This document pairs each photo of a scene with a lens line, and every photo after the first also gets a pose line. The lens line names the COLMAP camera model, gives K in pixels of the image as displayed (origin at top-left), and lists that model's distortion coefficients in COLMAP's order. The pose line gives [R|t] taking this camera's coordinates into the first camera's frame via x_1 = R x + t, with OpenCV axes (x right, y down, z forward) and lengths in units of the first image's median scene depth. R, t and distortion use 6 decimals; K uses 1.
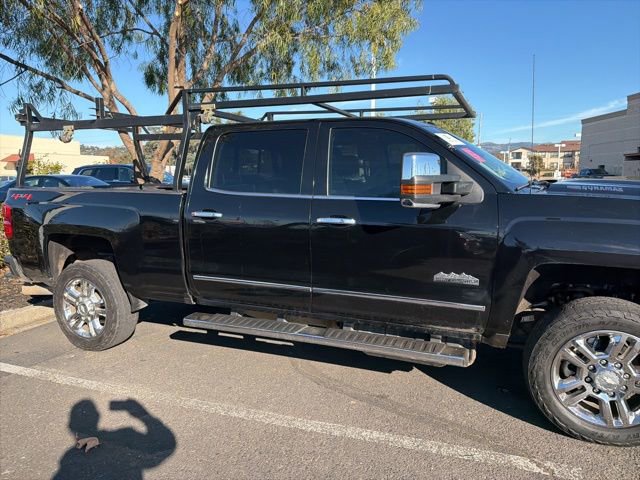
lens RADIAL K [[469.2, 0, 316.1], [0, 469.2, 246.6], [0, 0, 1]] dist [0.048588, -0.066973]
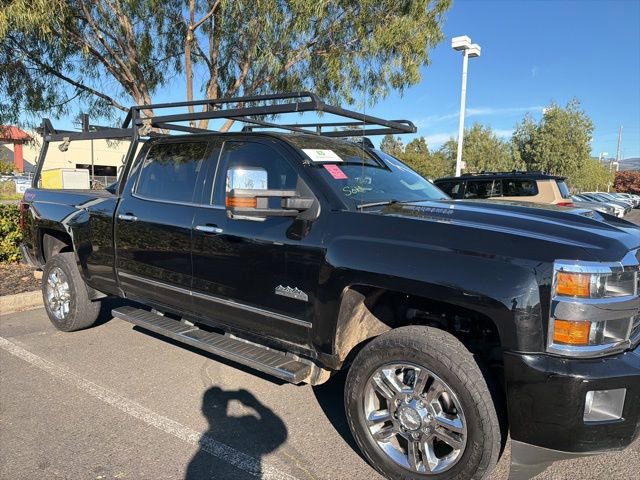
lens RADIAL K [[469.2, 0, 323.5], [0, 469.2, 239.5], [0, 0, 1]] dist [0.048588, -0.066973]
pose [[0.965154, 0.063764, -0.253795, 0.480917], [-0.073564, 0.996860, -0.029302, -0.017060], [0.251130, 0.046951, 0.966814, 0.041023]]
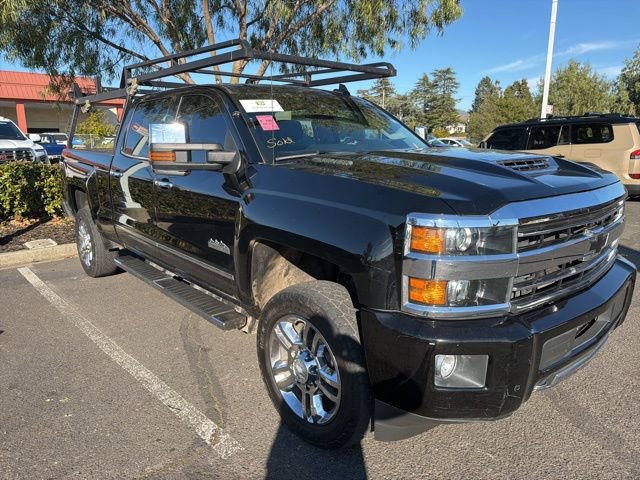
lens RADIAL K [[469.2, 0, 315.3], [0, 469.2, 245.6], [0, 0, 1]] dist [0.048588, -0.066973]
pose [[0.887739, 0.107145, -0.447704, 0.743949], [-0.073084, 0.993005, 0.092732, -0.034077], [0.454508, -0.049601, 0.889360, 0.150152]]
